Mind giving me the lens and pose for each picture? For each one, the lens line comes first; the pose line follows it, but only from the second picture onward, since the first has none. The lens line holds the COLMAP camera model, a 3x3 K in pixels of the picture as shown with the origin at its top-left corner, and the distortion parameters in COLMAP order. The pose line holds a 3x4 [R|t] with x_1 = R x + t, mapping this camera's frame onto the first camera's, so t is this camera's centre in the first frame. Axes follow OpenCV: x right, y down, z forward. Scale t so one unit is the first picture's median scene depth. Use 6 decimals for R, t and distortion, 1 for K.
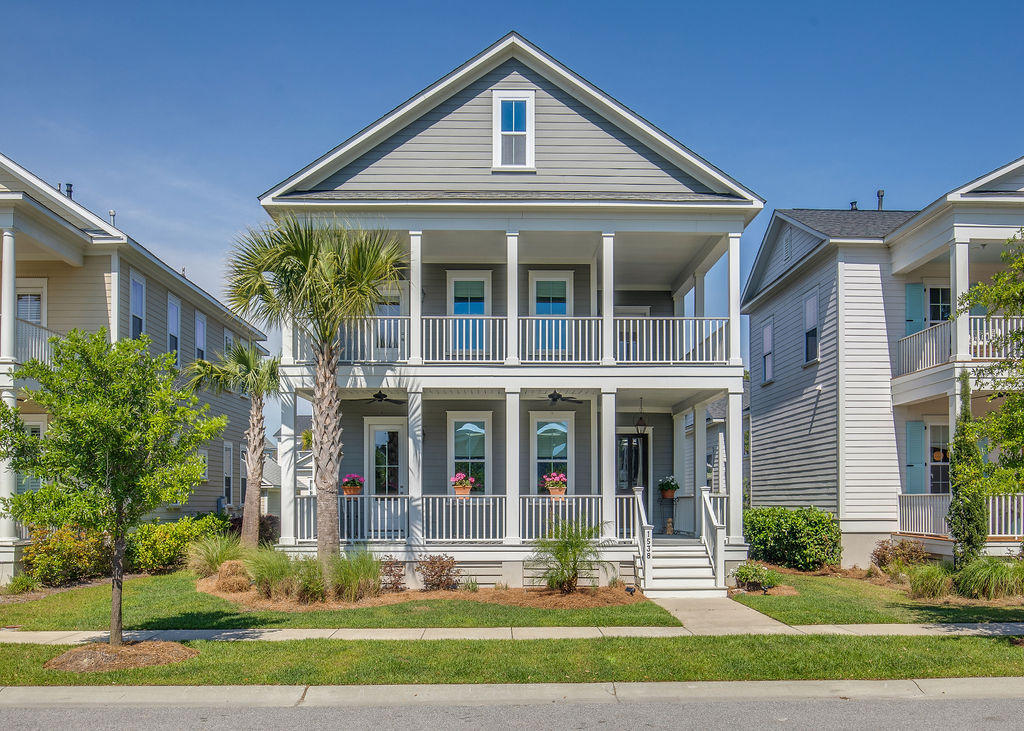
lens RADIAL K [[923.4, 0, 512.0], [0, 923.4, 365.5], [0, 0, 1]] dist [-0.008071, -0.001704]
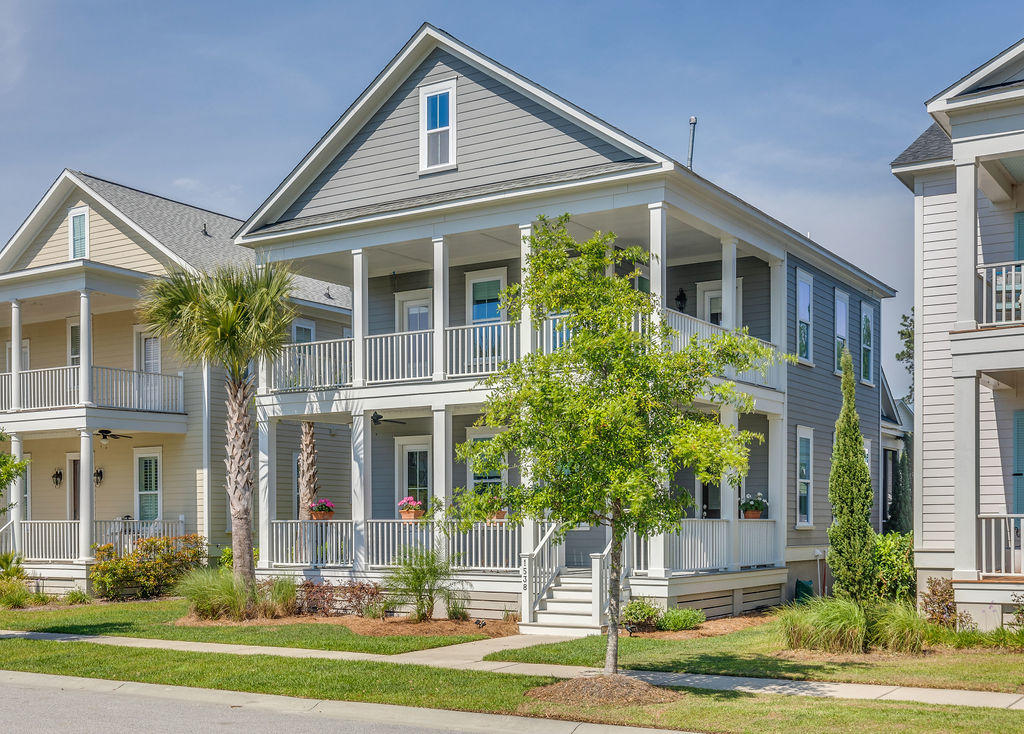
lens RADIAL K [[1224.7, 0, 512.0], [0, 1224.7, 353.6], [0, 0, 1]] dist [-0.009579, -0.047171]
pose [[0.835370, -0.078273, -0.544087, 0.727024], [0.081553, 0.996504, -0.018144, 0.000937], [0.543605, -0.029215, 0.838832, 0.000186]]
